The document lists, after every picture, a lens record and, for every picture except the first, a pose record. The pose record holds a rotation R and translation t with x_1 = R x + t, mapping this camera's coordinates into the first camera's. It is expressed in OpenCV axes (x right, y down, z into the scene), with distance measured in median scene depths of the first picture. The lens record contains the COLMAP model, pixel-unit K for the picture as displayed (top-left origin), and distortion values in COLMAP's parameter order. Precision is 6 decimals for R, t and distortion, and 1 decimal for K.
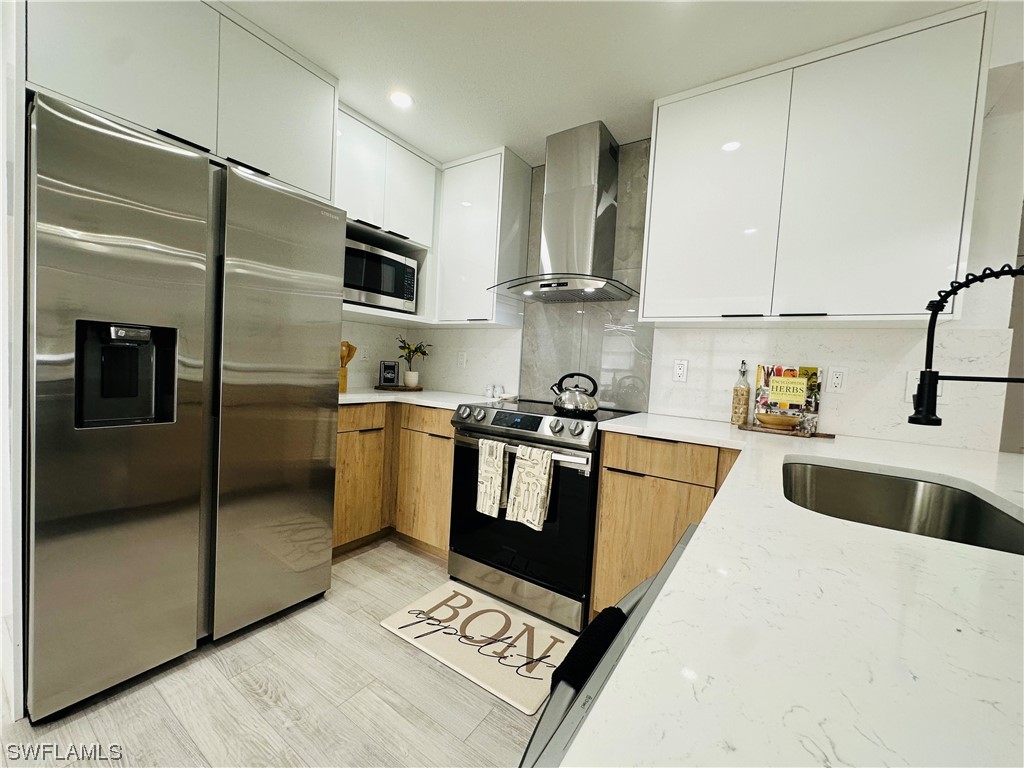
lens RADIAL K [[409.3, 0, 507.9], [0, 409.3, 384.5], [0, 0, 1]] dist [-0.002595, 0.000265]
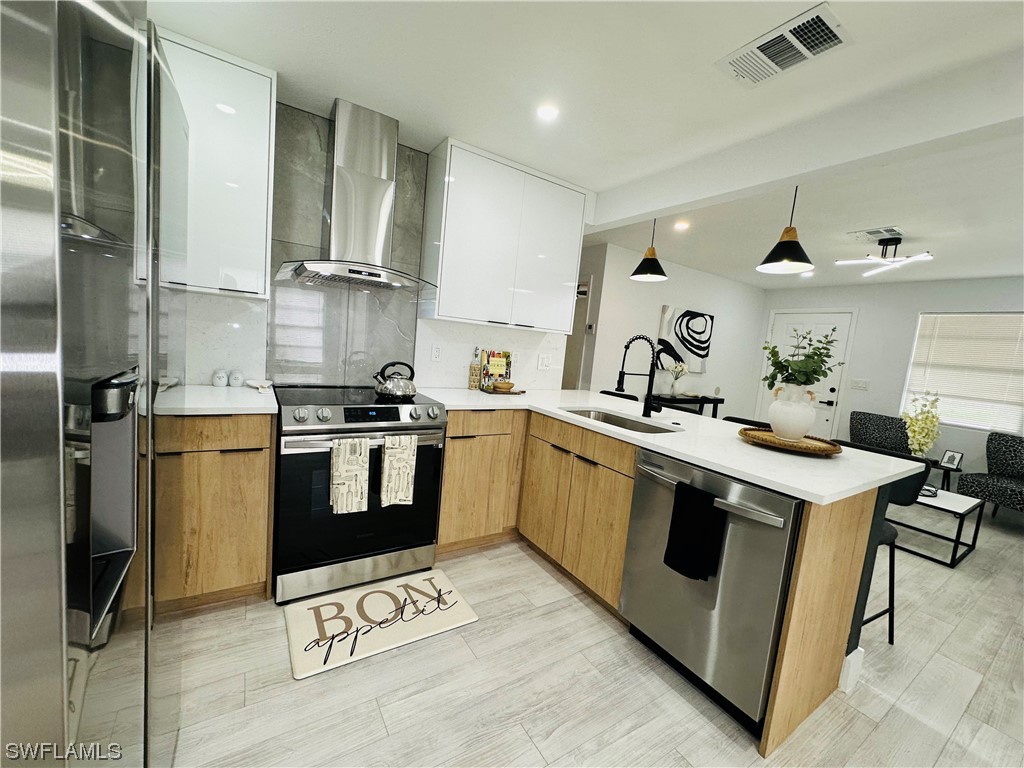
lens RADIAL K [[409.3, 0, 513.0], [0, 409.3, 386.5], [0, 0, 1]] dist [-0.002595, 0.000265]
pose [[0.400865, -0.122184, 0.907953, -0.791284], [-0.025075, 0.989232, 0.144192, -0.142221], [-0.915794, -0.080568, 0.393484, 0.291776]]
